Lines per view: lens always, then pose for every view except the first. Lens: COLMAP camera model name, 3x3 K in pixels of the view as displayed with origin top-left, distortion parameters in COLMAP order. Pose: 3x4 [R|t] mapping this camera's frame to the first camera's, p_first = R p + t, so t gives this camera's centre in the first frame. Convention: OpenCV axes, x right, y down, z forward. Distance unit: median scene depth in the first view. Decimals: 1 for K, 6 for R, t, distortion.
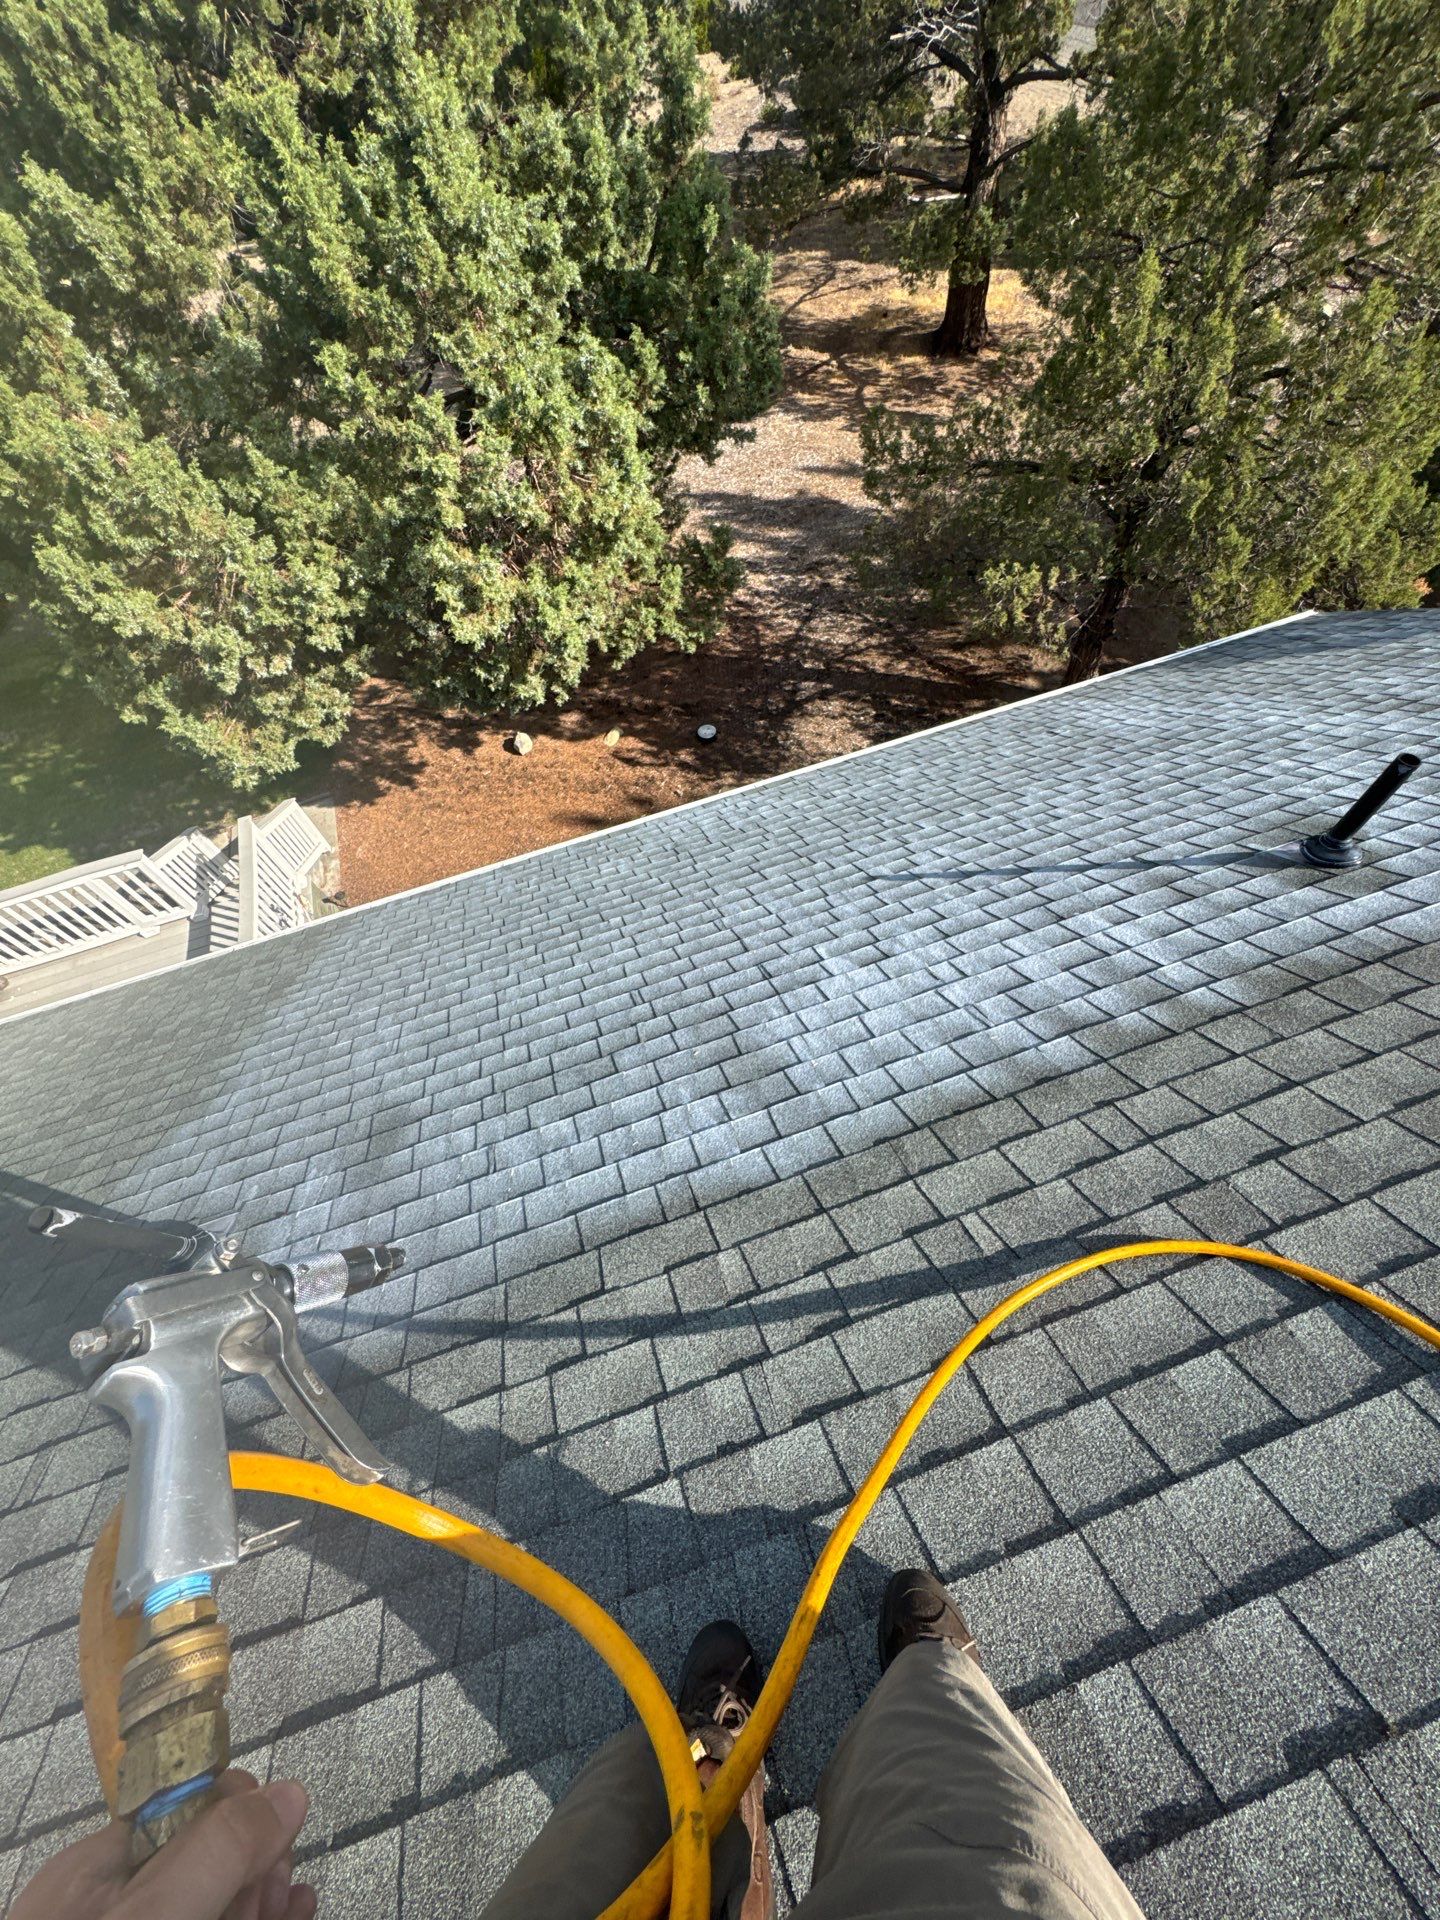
lens RADIAL K [[765.8, 0, 721.3], [0, 765.8, 959.0], [0, 0, 1]] dist [-0.003780, 0.000269]
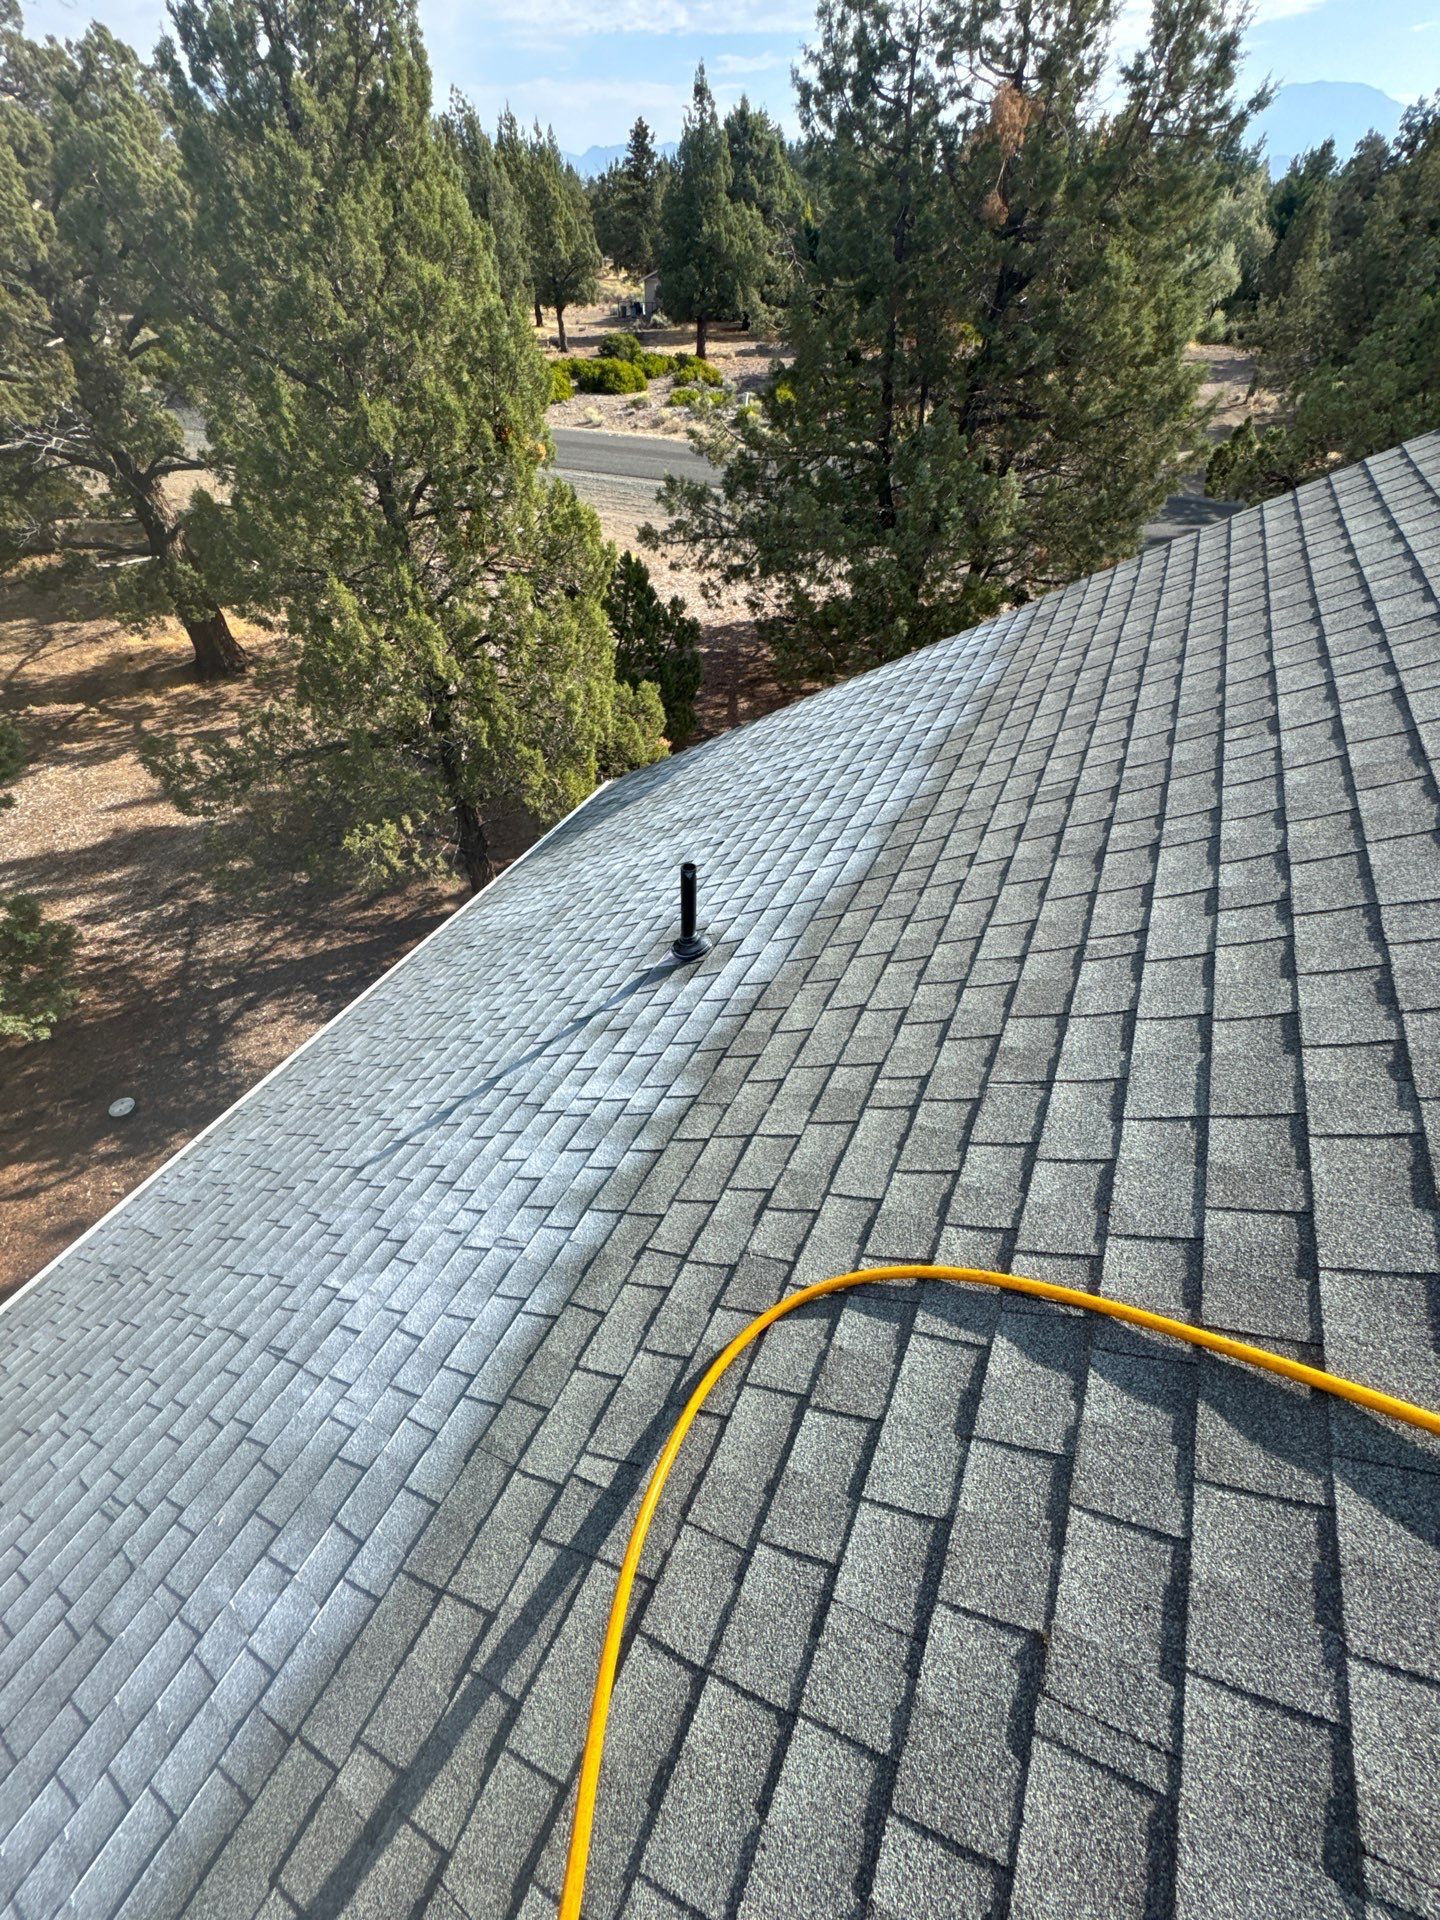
lens RADIAL K [[765.8, 0, 721.3], [0, 765.8, 959.0], [0, 0, 1]] dist [-0.003780, 0.000269]
pose [[0.702843, -0.420377, 0.573842, 0.041158], [0.561754, 0.822905, -0.085207, 0.003609], [-0.436398, 0.382246, 0.814521, -0.009859]]
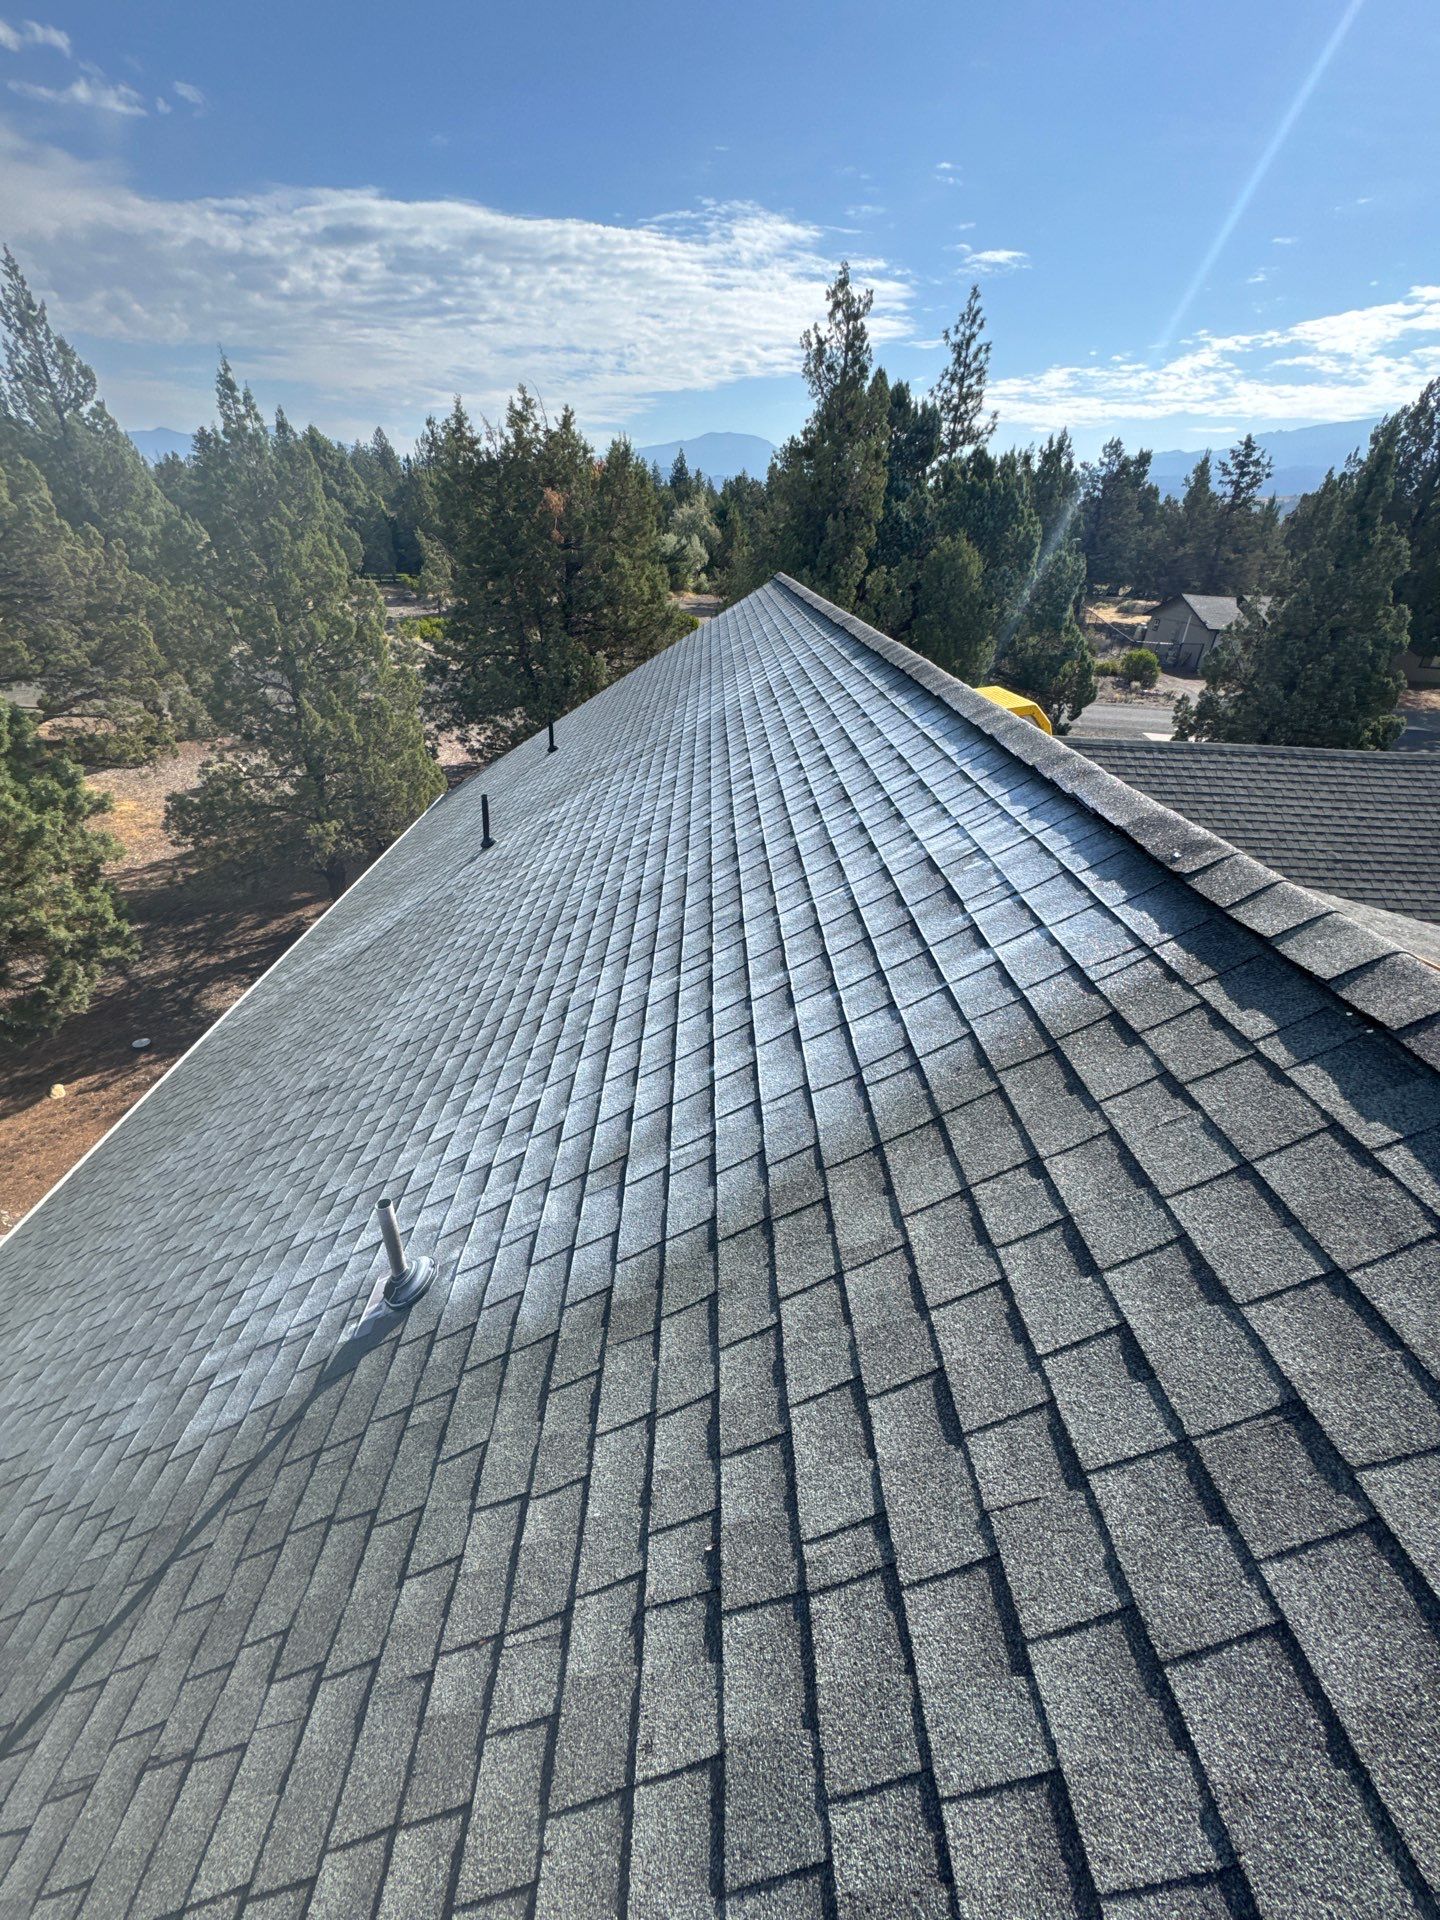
lens RADIAL K [[766.4, 0, 719.1], [0, 766.4, 960.9], [0, 0, 1]] dist [-0.002459, -0.000166]
pose [[0.304823, -0.383362, 0.871847, -1.050120], [0.768253, 0.640018, 0.012821, 0.433563], [-0.562913, 0.665891, 0.489611, -0.279342]]
